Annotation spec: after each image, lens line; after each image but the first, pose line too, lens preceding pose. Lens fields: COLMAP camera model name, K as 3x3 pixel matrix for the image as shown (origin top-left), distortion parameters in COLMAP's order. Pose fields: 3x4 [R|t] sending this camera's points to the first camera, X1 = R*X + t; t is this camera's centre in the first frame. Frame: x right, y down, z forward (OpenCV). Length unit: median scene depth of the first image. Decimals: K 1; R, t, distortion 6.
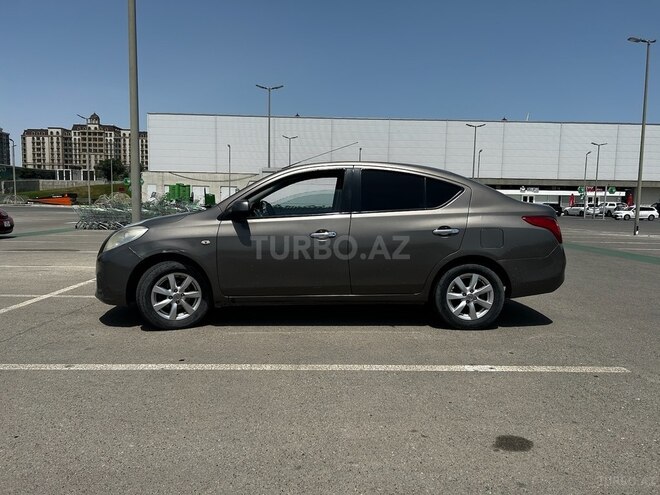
lens RADIAL K [[496.1, 0, 330.0], [0, 496.1, 247.5], [0, 0, 1]] dist [0.034701, -0.033167]
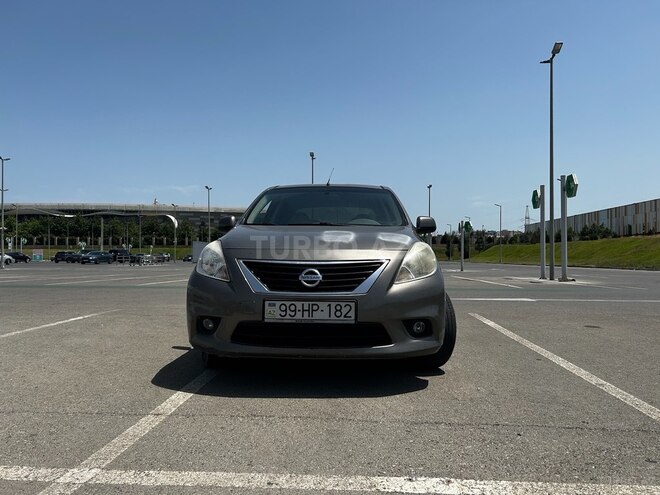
lens RADIAL K [[496.1, 0, 330.0], [0, 496.1, 247.5], [0, 0, 1]] dist [0.034701, -0.033167]
pose [[0.098260, 0.003375, 0.995155, -1.148950], [0.084911, 0.996319, -0.011763, -0.036336], [-0.991532, 0.085656, 0.097611, 1.063765]]
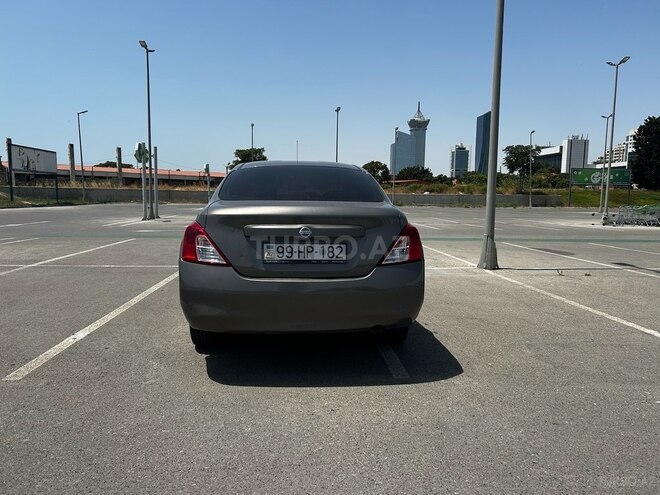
lens RADIAL K [[496.1, 0, 330.0], [0, 496.1, 247.5], [0, 0, 1]] dist [0.034701, -0.033167]
pose [[0.049773, 0.086747, -0.994986, 1.198784], [-0.100146, 0.991634, 0.081445, -0.106015], [0.993727, 0.095590, 0.058044, 1.188469]]
